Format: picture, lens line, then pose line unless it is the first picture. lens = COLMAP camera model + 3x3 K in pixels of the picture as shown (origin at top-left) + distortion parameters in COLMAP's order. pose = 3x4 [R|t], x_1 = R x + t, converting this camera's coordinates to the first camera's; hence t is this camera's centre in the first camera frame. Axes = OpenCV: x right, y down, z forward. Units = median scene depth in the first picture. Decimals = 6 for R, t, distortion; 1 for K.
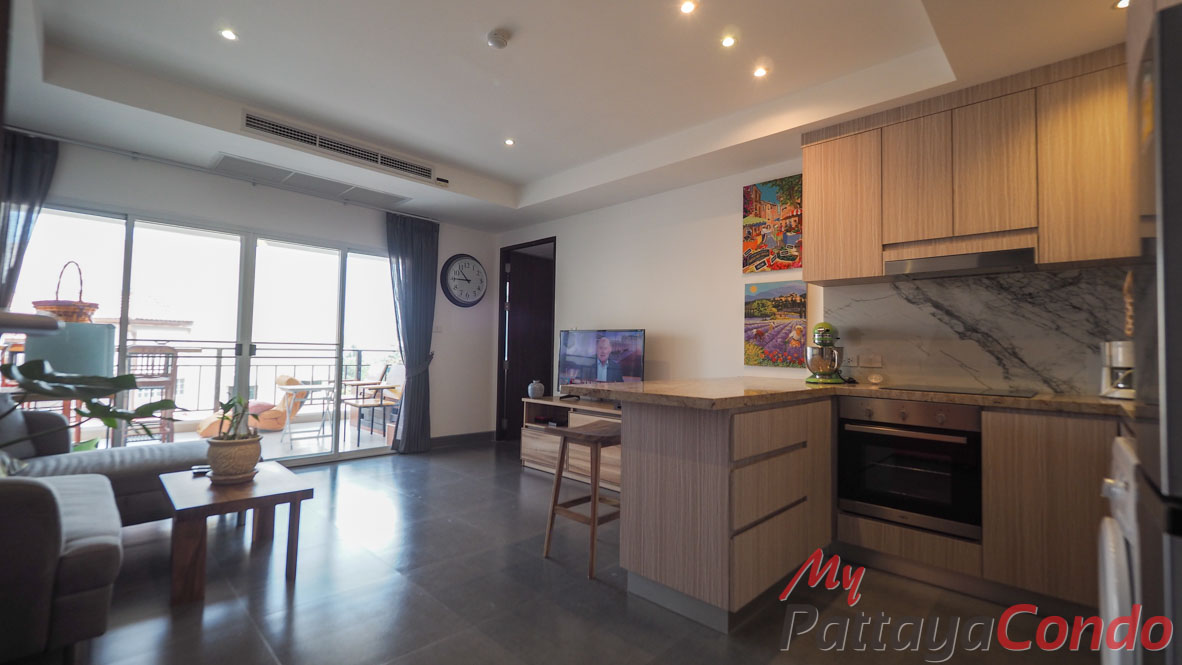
lens RADIAL K [[501.0, 0, 579.7], [0, 501.0, 328.4], [0, 0, 1]] dist [-0.003431, -0.001617]
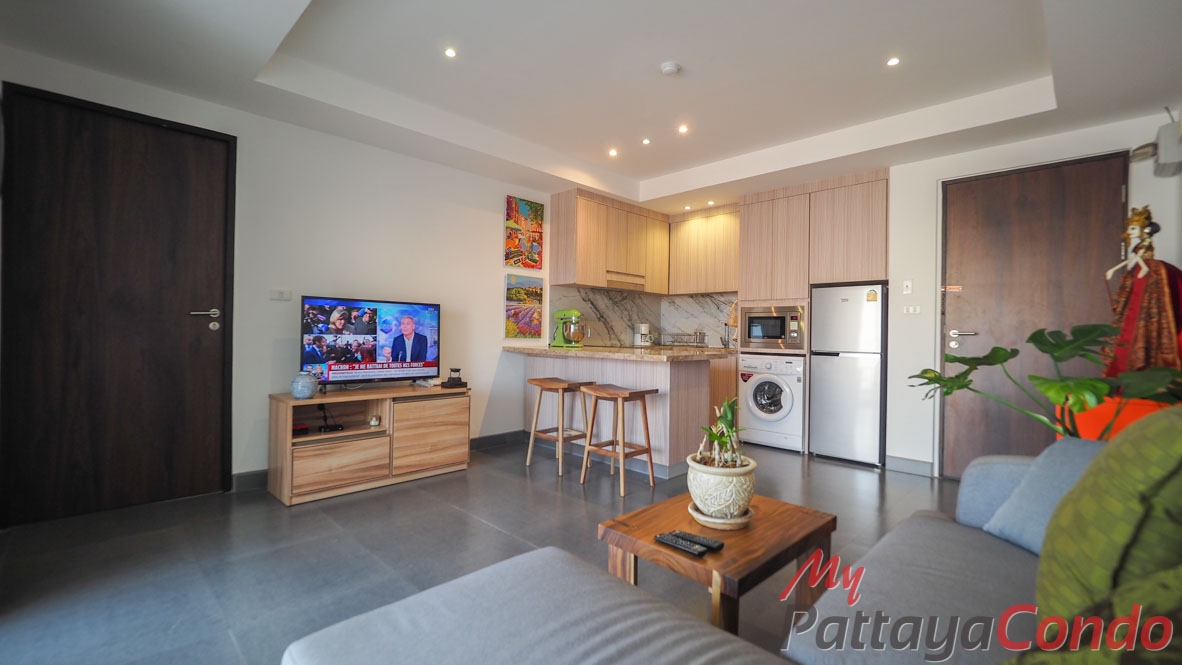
lens RADIAL K [[501.0, 0, 575.4], [0, 501.0, 326.1], [0, 0, 1]] dist [-0.003431, -0.001617]
pose [[0.015633, -0.008901, 0.999838, -0.830964], [-0.060889, 0.998096, 0.009838, 0.018258], [-0.998022, -0.061033, 0.015061, 0.715032]]
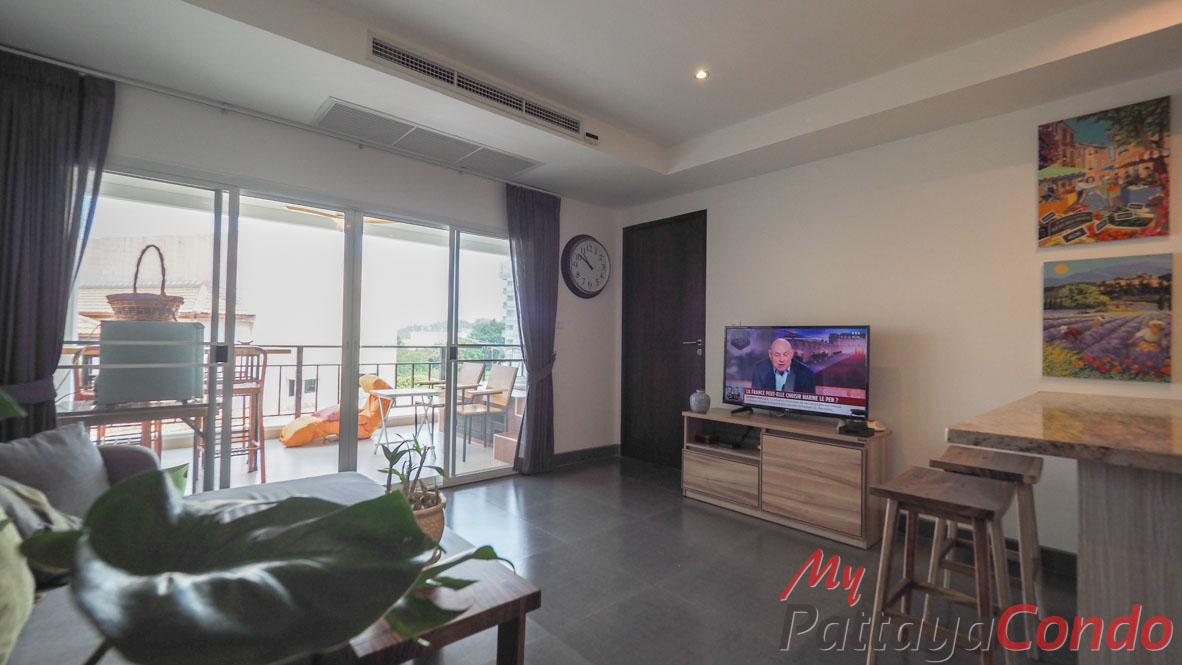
lens RADIAL K [[501.0, 0, 580.0], [0, 501.0, 330.4], [0, 0, 1]] dist [-0.003431, -0.001617]
pose [[0.997485, -0.003589, -0.070792, -0.246652], [0.005116, 0.999758, 0.021391, -0.009302], [0.070698, -0.021699, 0.997262, 0.218973]]
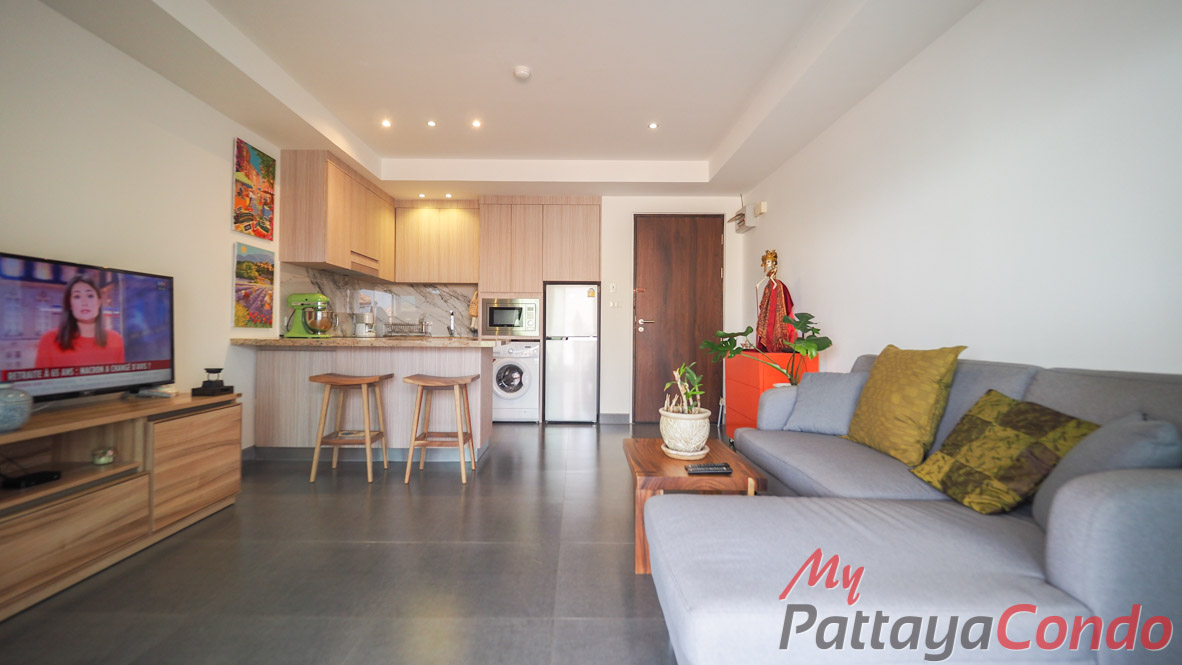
lens RADIAL K [[501.0, 0, 576.2], [0, 501.0, 328.5], [0, 0, 1]] dist [-0.003431, -0.001617]
pose [[-0.708031, -0.023563, 0.705788, -0.717212], [-0.055646, 0.998197, -0.022497, 0.054919], [-0.703985, -0.055203, -0.708066, 1.080766]]
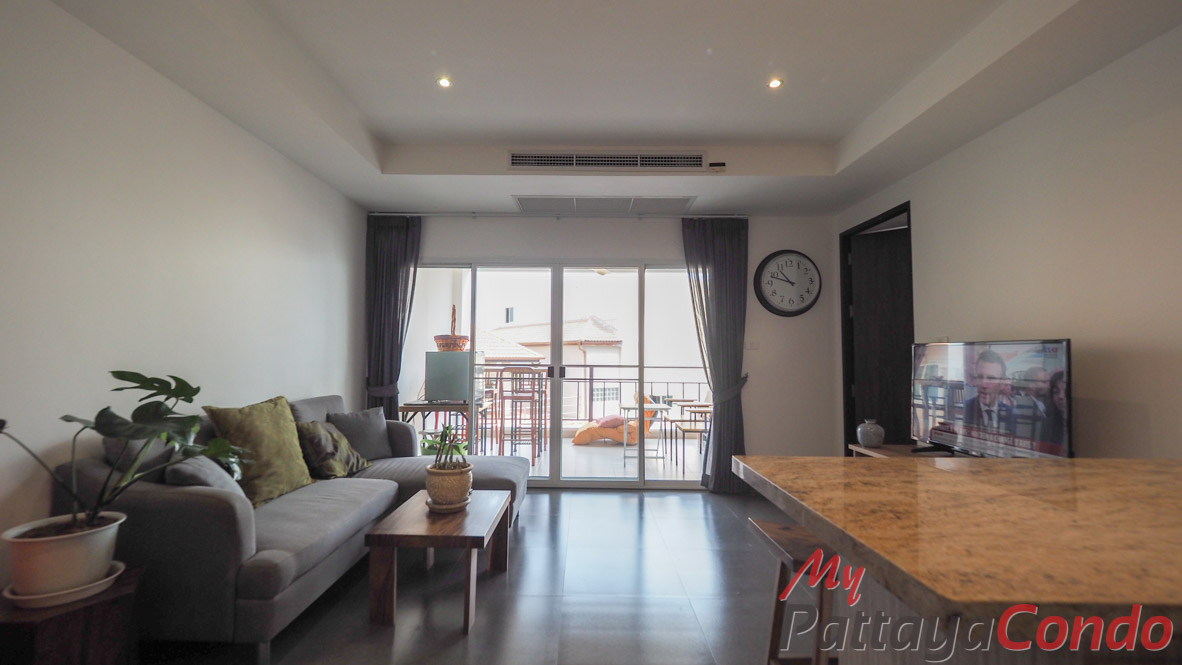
lens RADIAL K [[501.0, 0, 577.5], [0, 501.0, 329.2], [0, 0, 1]] dist [-0.003431, -0.001617]
pose [[0.695270, -0.053720, -0.716738, 0.141578], [0.038391, 0.998555, -0.037600, -0.007635], [0.717723, -0.001374, 0.696328, 0.282065]]
